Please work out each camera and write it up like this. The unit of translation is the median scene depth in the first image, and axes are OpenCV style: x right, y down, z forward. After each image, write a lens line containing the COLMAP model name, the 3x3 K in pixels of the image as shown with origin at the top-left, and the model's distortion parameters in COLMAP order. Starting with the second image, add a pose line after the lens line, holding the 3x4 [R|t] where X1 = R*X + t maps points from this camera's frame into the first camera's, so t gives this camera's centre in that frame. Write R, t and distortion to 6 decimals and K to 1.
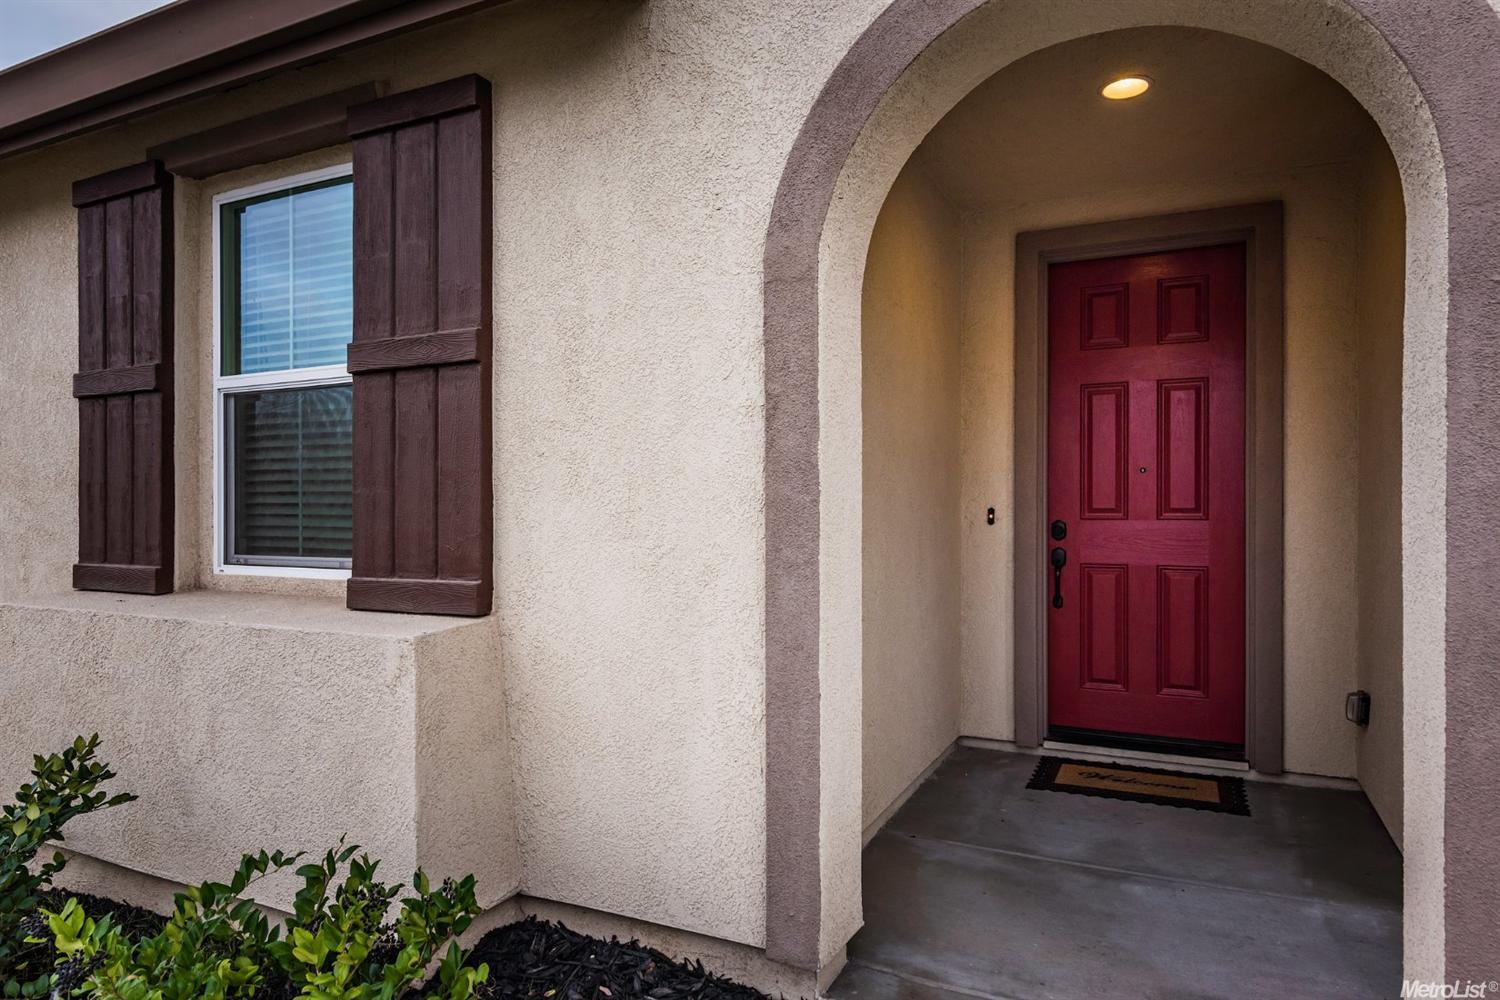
lens RADIAL K [[895.2, 0, 742.9], [0, 895.2, 503.1], [0, 0, 1]] dist [0.000475, 0.002340]
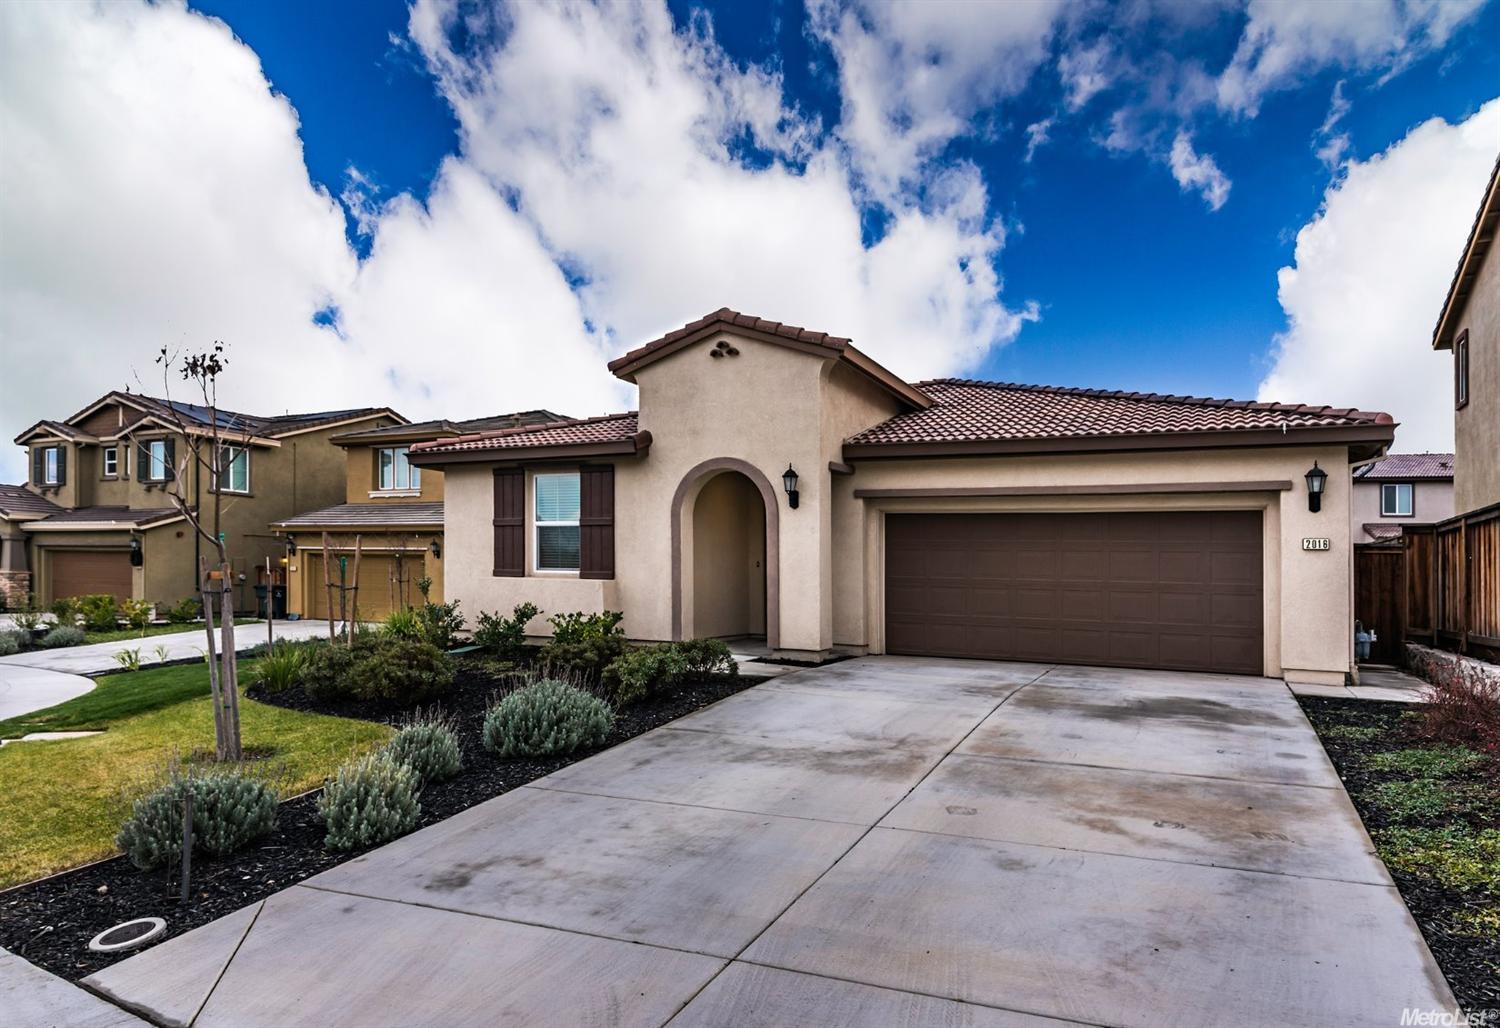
lens RADIAL K [[903.1, 0, 750.5], [0, 903.1, 592.1], [0, 0, 1]] dist [0.004167, 0.000591]
pose [[0.999109, 0.022401, 0.035757, 0.213004], [-0.023135, 0.999527, 0.020264, 0.062919], [-0.035286, -0.021073, 0.999155, -2.960960]]
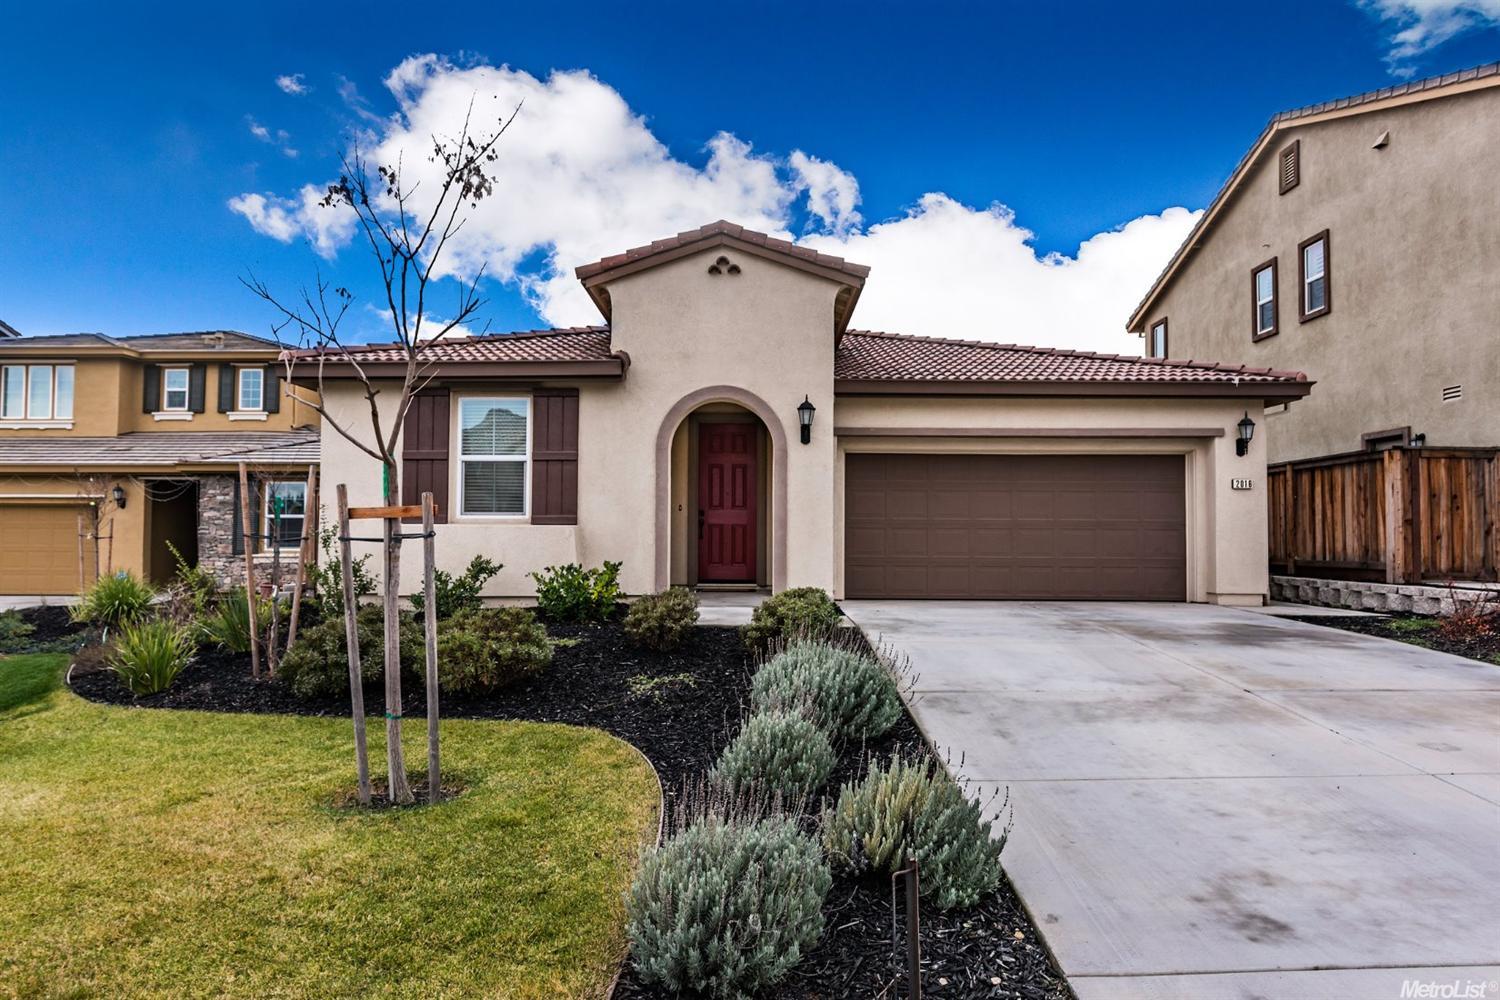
lens RADIAL K [[895.2, 0, 742.9], [0, 895.2, 503.1], [0, 0, 1]] dist [0.000475, 0.002340]
pose [[0.902188, 0.020459, 0.430858, -1.044106], [-0.007233, 0.999452, -0.032312, 0.120813], [-0.431283, 0.026035, 0.901841, -2.255655]]
